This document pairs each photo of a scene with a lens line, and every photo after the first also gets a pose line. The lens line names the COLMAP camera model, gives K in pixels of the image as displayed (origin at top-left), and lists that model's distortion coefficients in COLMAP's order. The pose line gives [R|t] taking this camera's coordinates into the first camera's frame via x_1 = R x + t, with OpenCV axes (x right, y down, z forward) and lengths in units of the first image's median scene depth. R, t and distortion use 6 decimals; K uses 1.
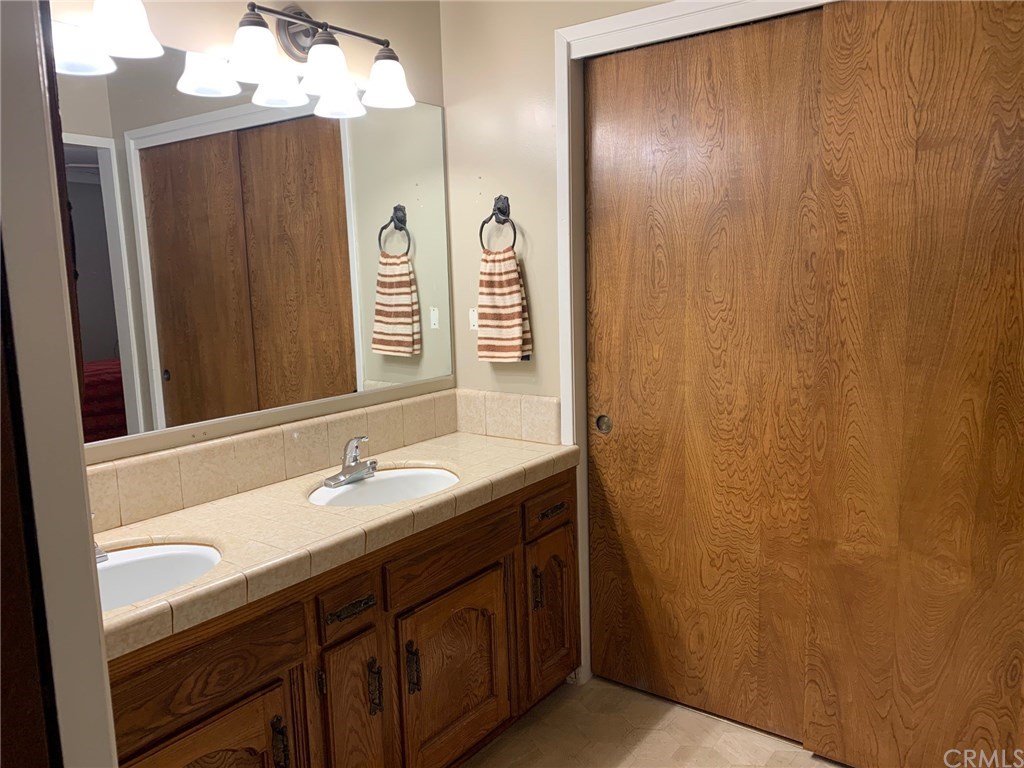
lens RADIAL K [[773.1, 0, 512.0], [0, 773.1, 384.0], [0, 0, 1]] dist [-0.004747, -0.136370]
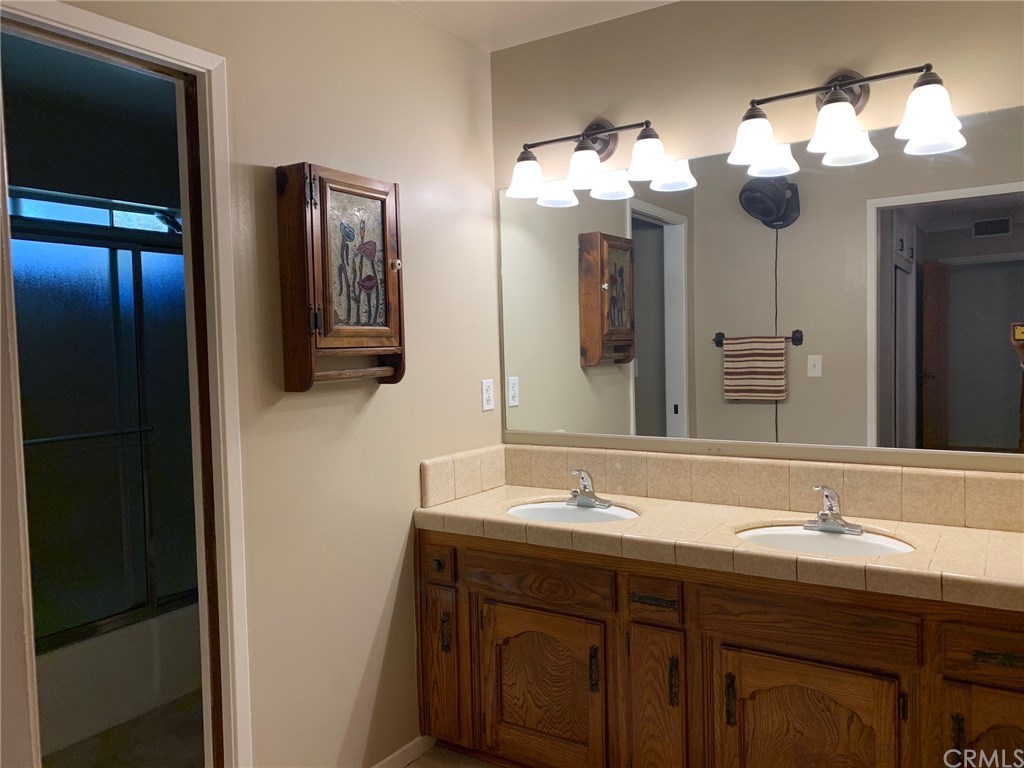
lens RADIAL K [[767.2, 0, 504.9], [0, 767.2, 376.3], [0, 0, 1]] dist [0.055258, -0.075077]
pose [[0.046478, 0.074644, -0.996127, 0.805454], [-0.116142, 0.990845, 0.068830, -0.098215], [0.992145, 0.112493, 0.054722, 0.540052]]
